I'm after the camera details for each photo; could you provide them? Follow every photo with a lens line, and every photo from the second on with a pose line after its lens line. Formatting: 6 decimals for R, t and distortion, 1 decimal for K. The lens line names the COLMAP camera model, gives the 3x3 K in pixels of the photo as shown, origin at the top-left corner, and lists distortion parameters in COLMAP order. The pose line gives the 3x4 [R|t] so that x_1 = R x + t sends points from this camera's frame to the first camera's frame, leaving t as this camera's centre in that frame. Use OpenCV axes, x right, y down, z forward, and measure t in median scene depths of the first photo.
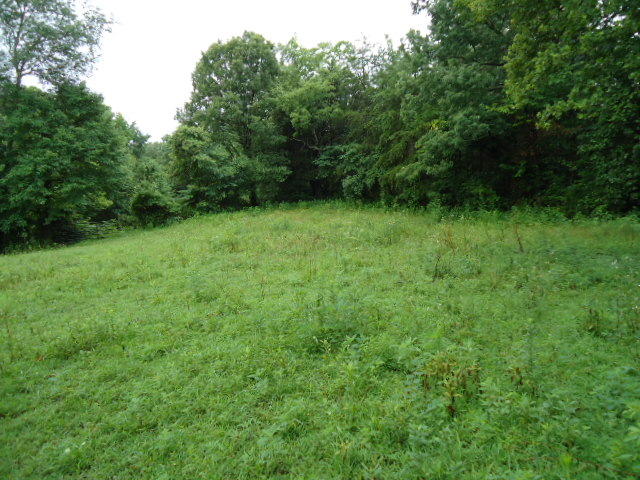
lens RADIAL K [[464.4, 0, 320.6], [0, 464.4, 239.9], [0, 0, 1]] dist [-0.025204, 0.017267]
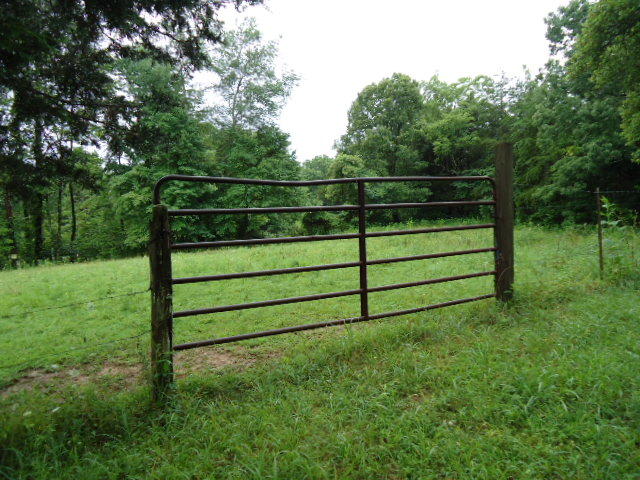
lens RADIAL K [[464.4, 0, 317.2], [0, 464.4, 240.7], [0, 0, 1]] dist [-0.025204, 0.017267]
pose [[0.963343, 0.027922, -0.266816, -0.028437], [-0.040102, 0.998382, -0.040308, 0.028187], [0.265259, 0.049530, 0.962904, -0.167458]]
